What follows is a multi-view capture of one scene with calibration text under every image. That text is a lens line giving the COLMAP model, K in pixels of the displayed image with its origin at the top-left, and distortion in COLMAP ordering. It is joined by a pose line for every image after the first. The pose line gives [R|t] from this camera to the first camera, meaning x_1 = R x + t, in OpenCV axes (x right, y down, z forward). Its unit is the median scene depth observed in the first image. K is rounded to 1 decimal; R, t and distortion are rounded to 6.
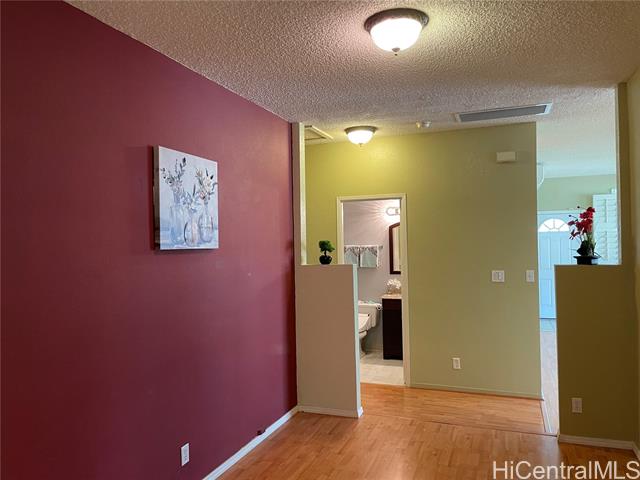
lens RADIAL K [[483.1, 0, 319.4], [0, 483.1, 239.0], [0, 0, 1]] dist [0.023664, -0.020479]
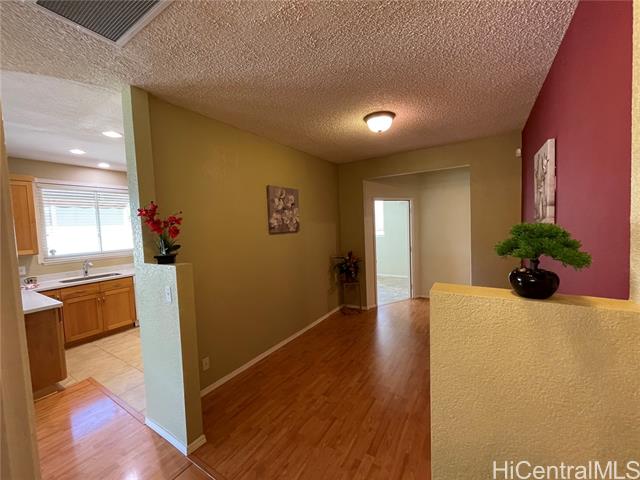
lens RADIAL K [[258.0, 0, 318.5], [0, 258.0, 239.7], [0, 0, 1]] dist [-0.002108, -0.000024]
pose [[-0.979794, 0.048111, 0.194136, 0.183005], [0.058628, 0.997087, 0.048791, -0.004092], [-0.191223, 0.059187, -0.979761, 1.764340]]
